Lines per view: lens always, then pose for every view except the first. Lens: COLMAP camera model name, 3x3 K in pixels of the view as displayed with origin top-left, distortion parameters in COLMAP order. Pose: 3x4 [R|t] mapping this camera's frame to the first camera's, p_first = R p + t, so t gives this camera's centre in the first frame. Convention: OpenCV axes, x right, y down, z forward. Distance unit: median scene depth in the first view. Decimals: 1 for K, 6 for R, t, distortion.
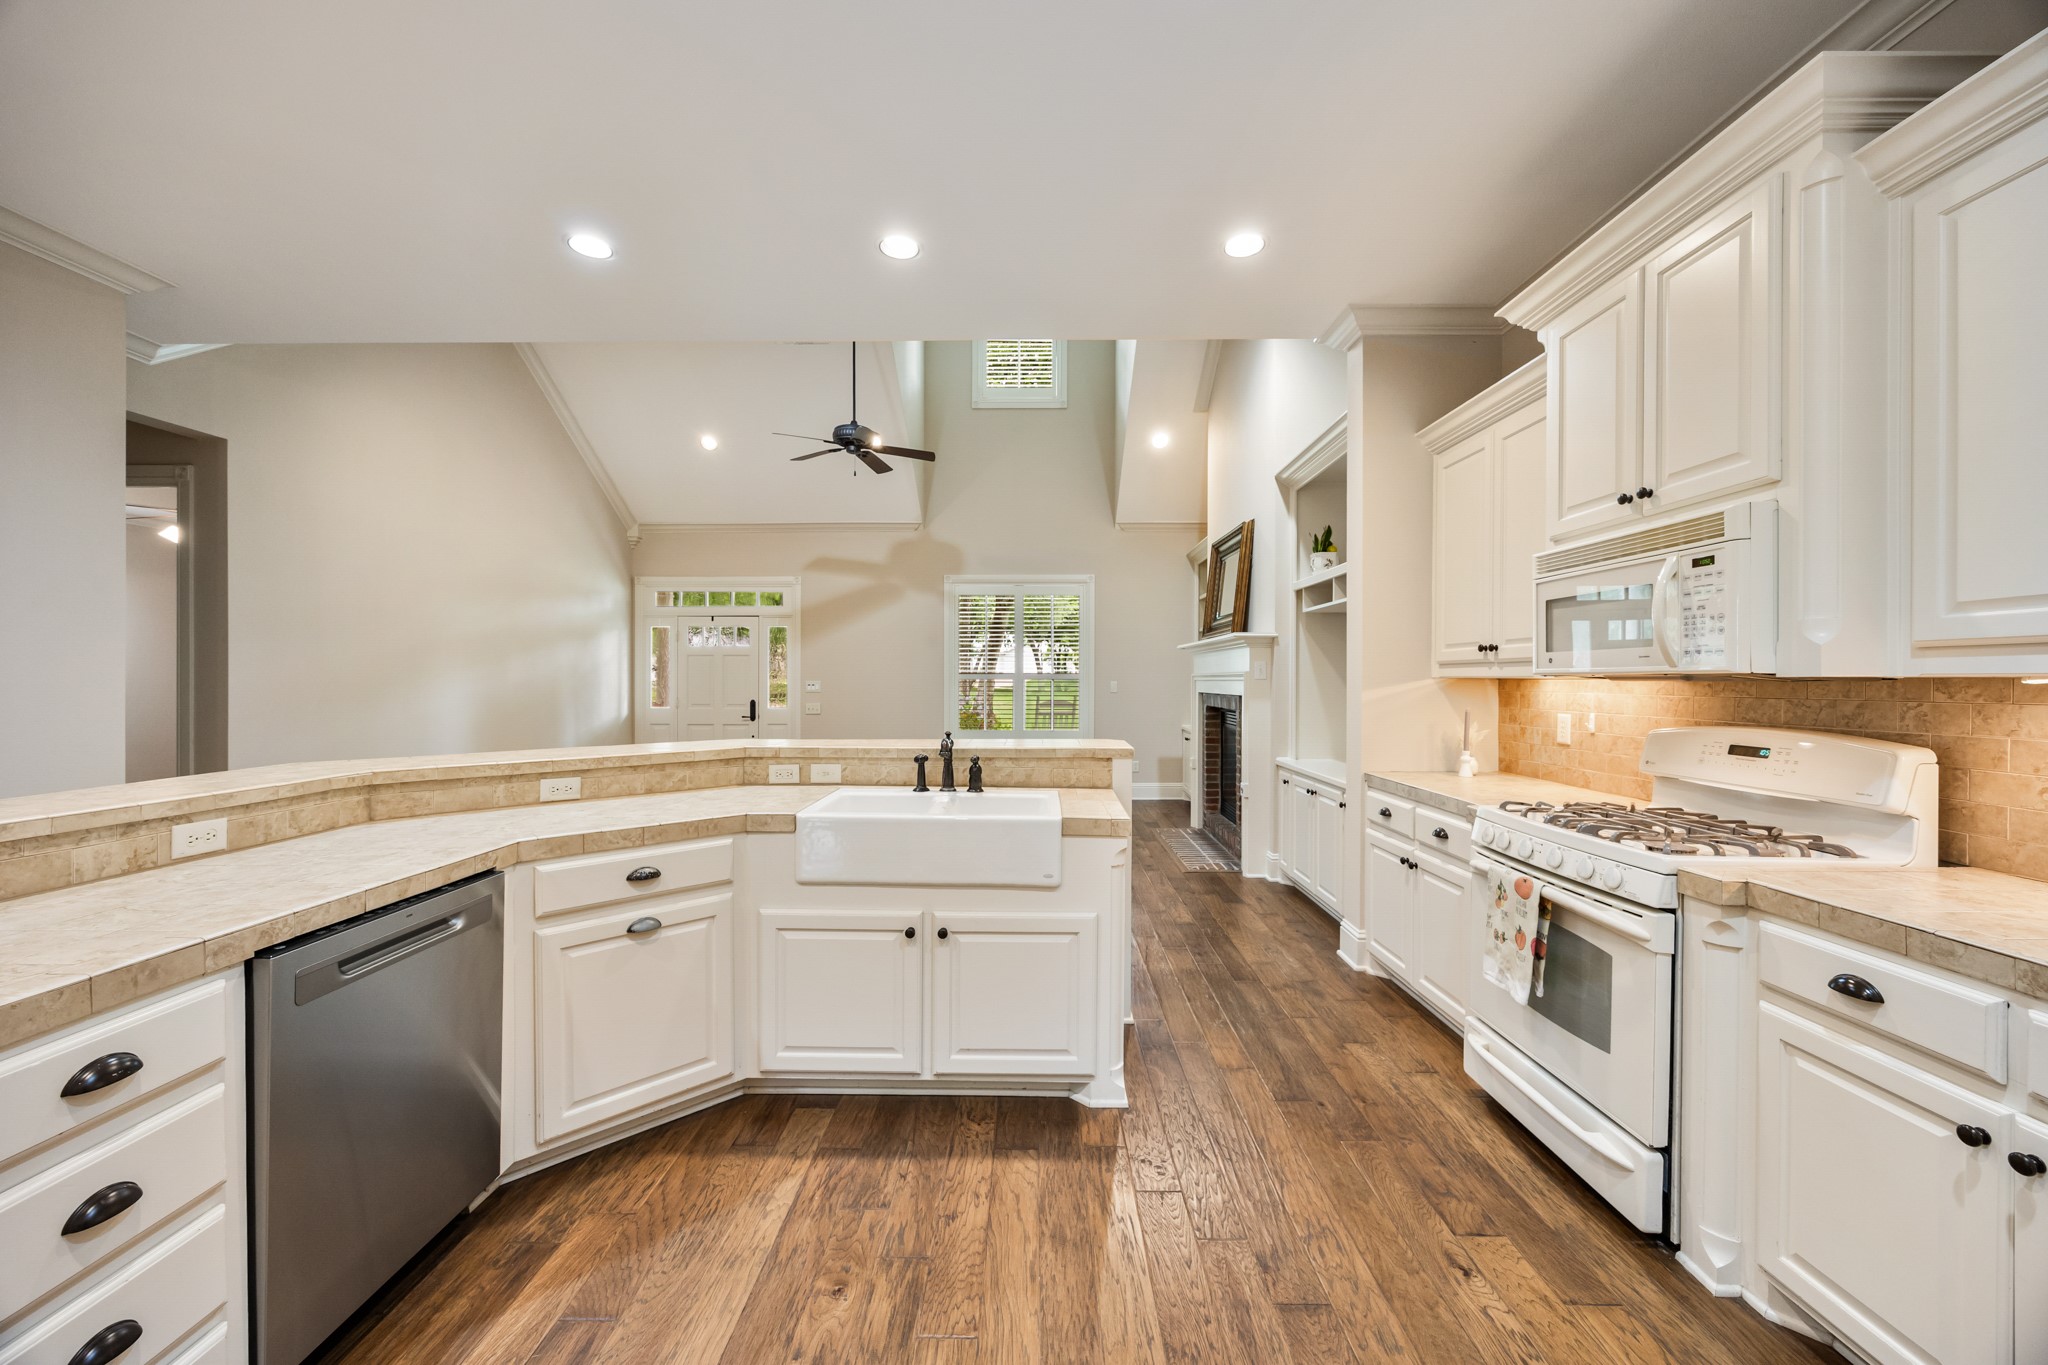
lens RADIAL K [[781.7, 0, 1028.6], [0, 781.7, 679.8], [0, 0, 1]] dist [-0.002168, 0.000707]
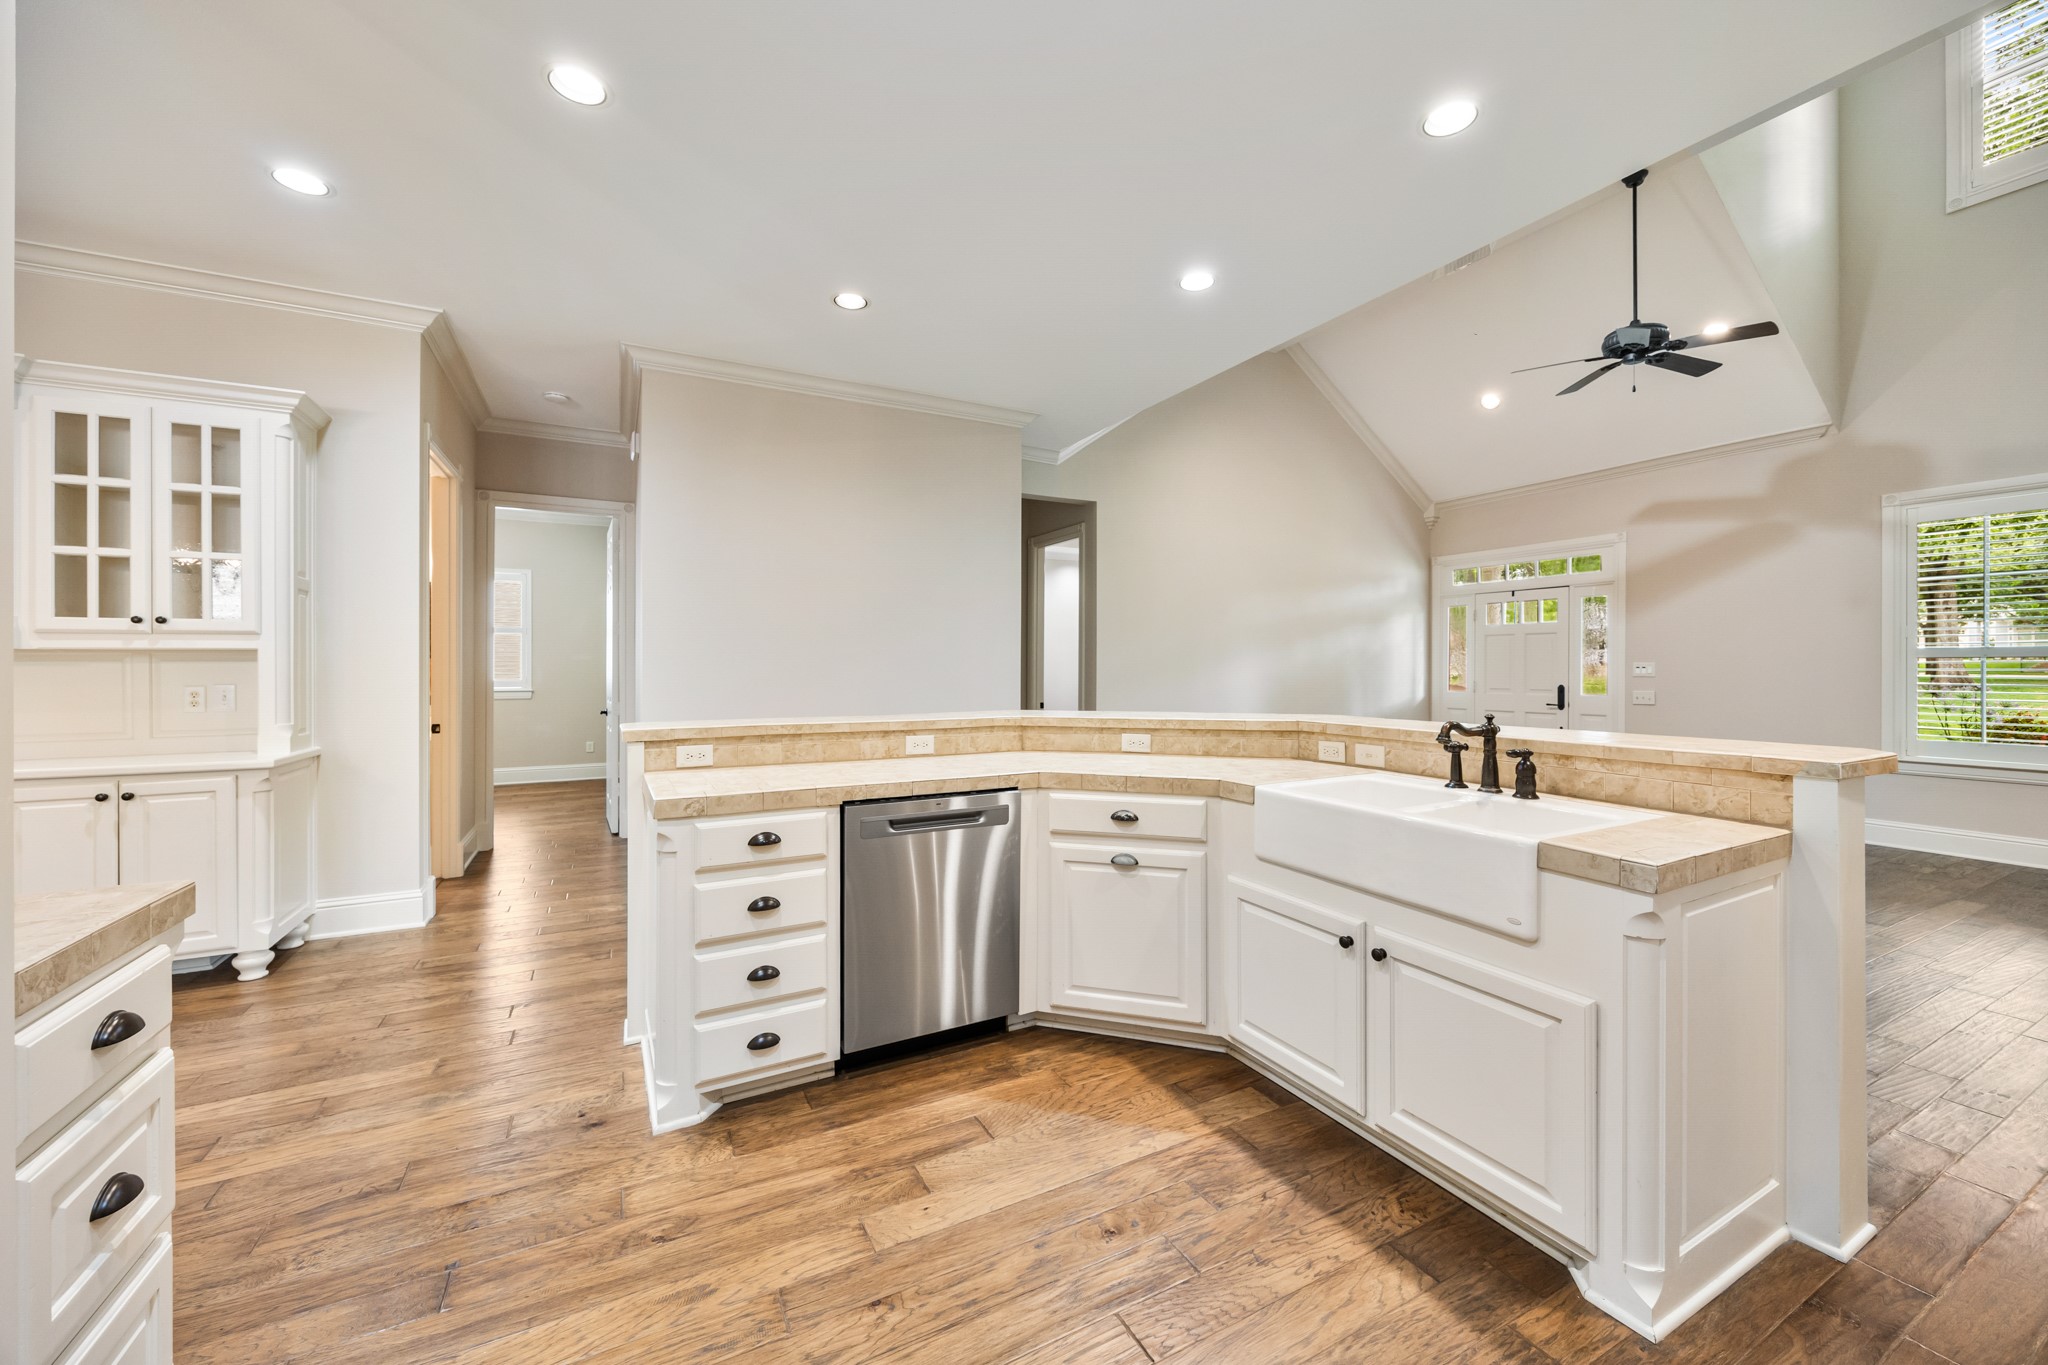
lens RADIAL K [[781.7, 0, 1029.7], [0, 781.7, 668.7], [0, 0, 1]] dist [-0.002168, 0.000707]
pose [[0.478974, -0.000073, -0.877829, 0.416612], [0.001093, 0.999999, 0.000513, 0.024240], [0.877829, -0.001205, 0.478973, 0.280374]]
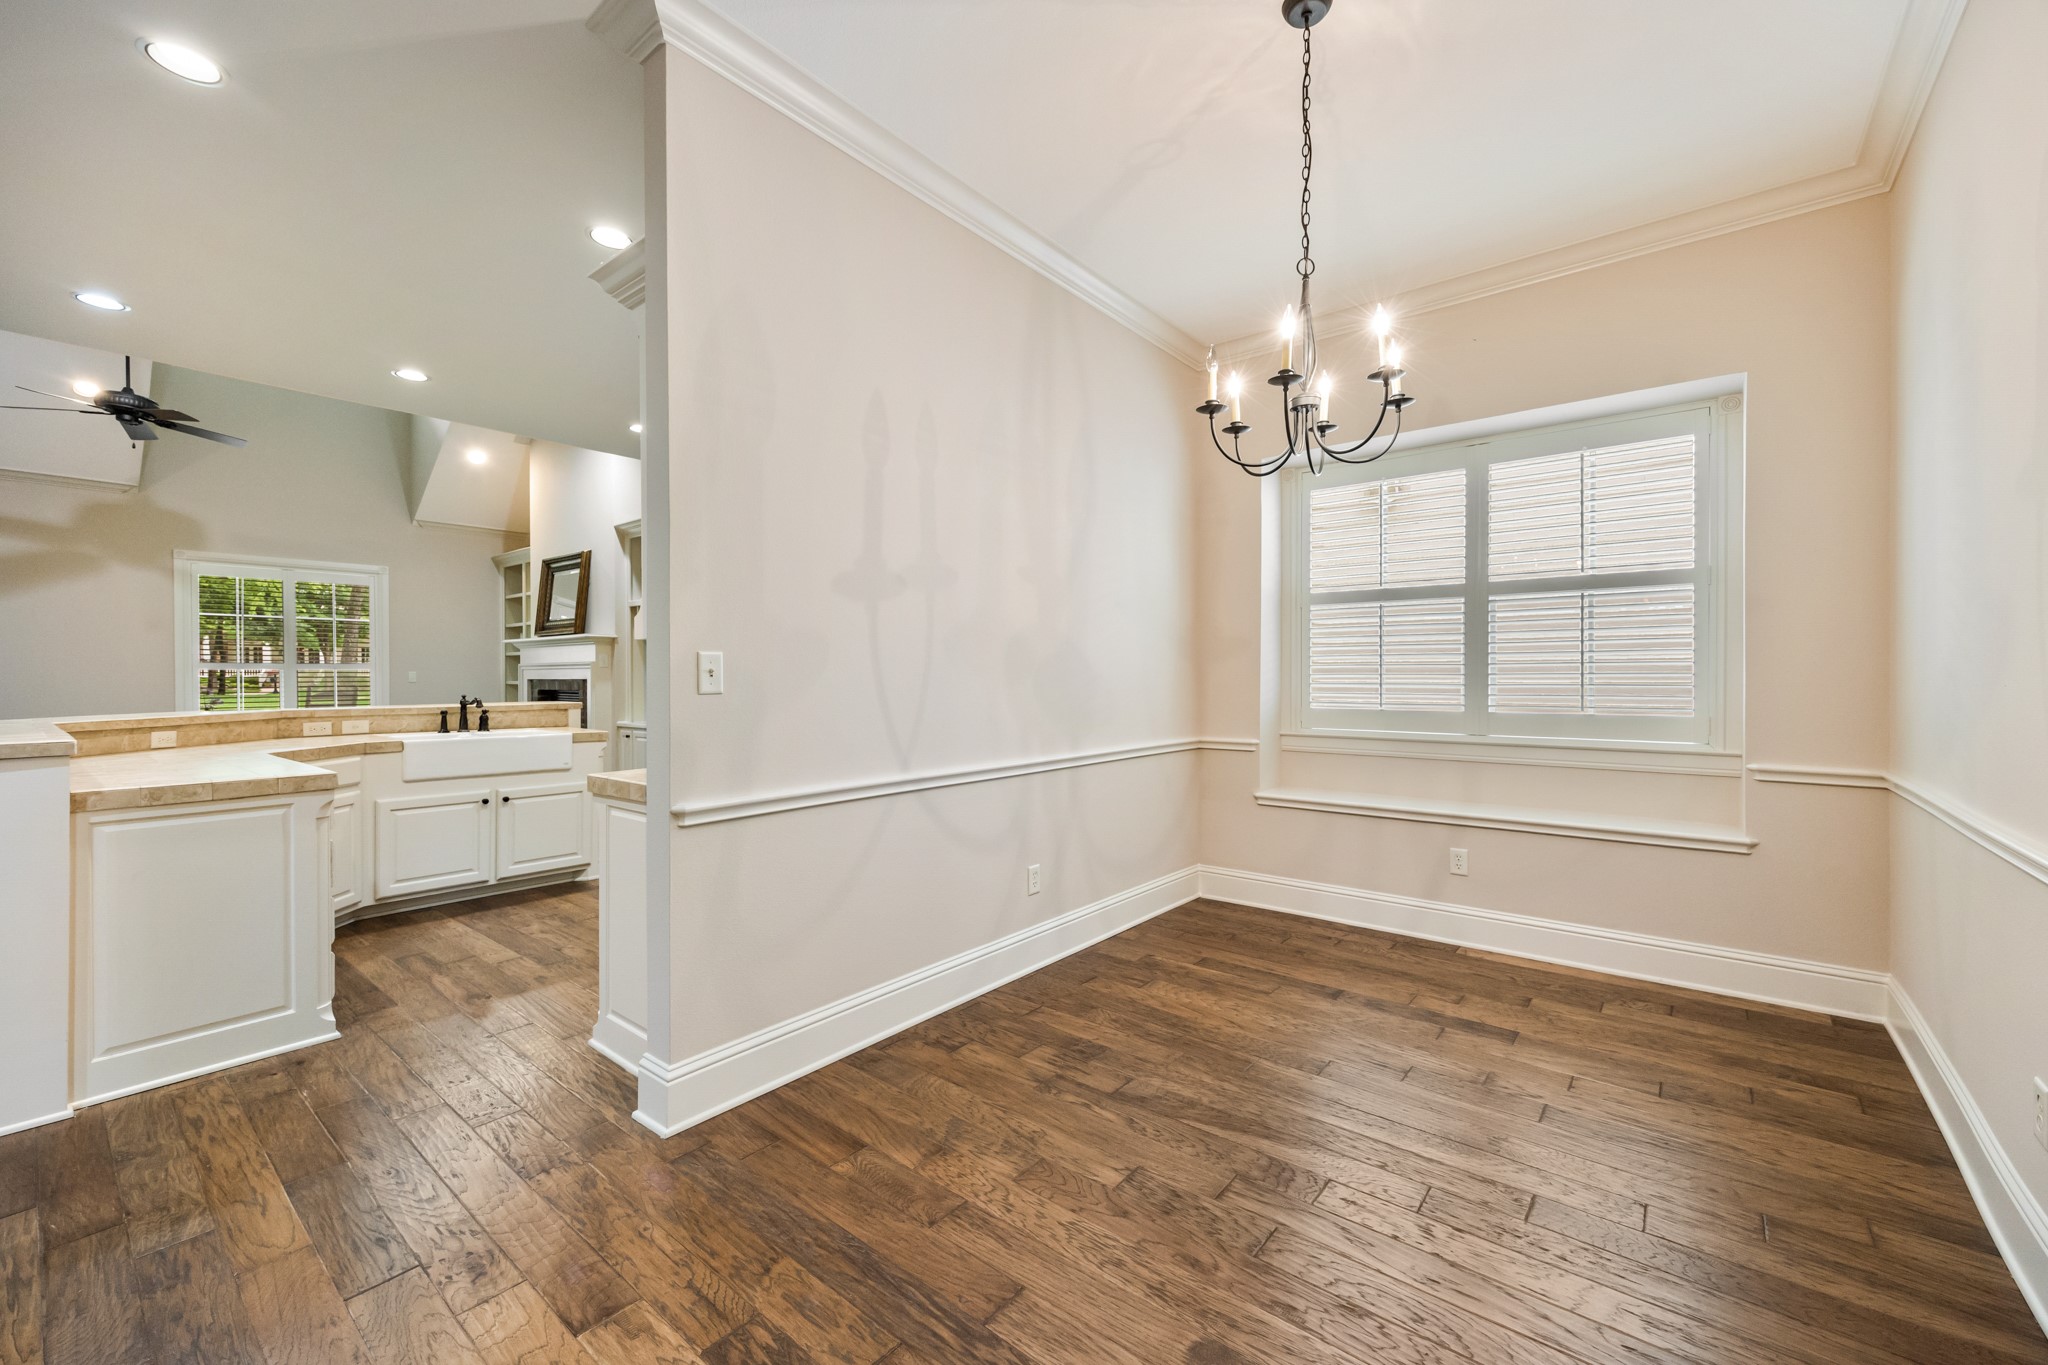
lens RADIAL K [[816.3, 0, 1026.3], [0, 816.3, 678.8], [0, 0, 1]] dist [0.011018, -0.000915]
pose [[0.623949, -0.005554, 0.781445, -0.823521], [0.004119, 0.999984, 0.003818, 0.037236], [-0.781454, 0.000837, 0.623962, -1.123579]]
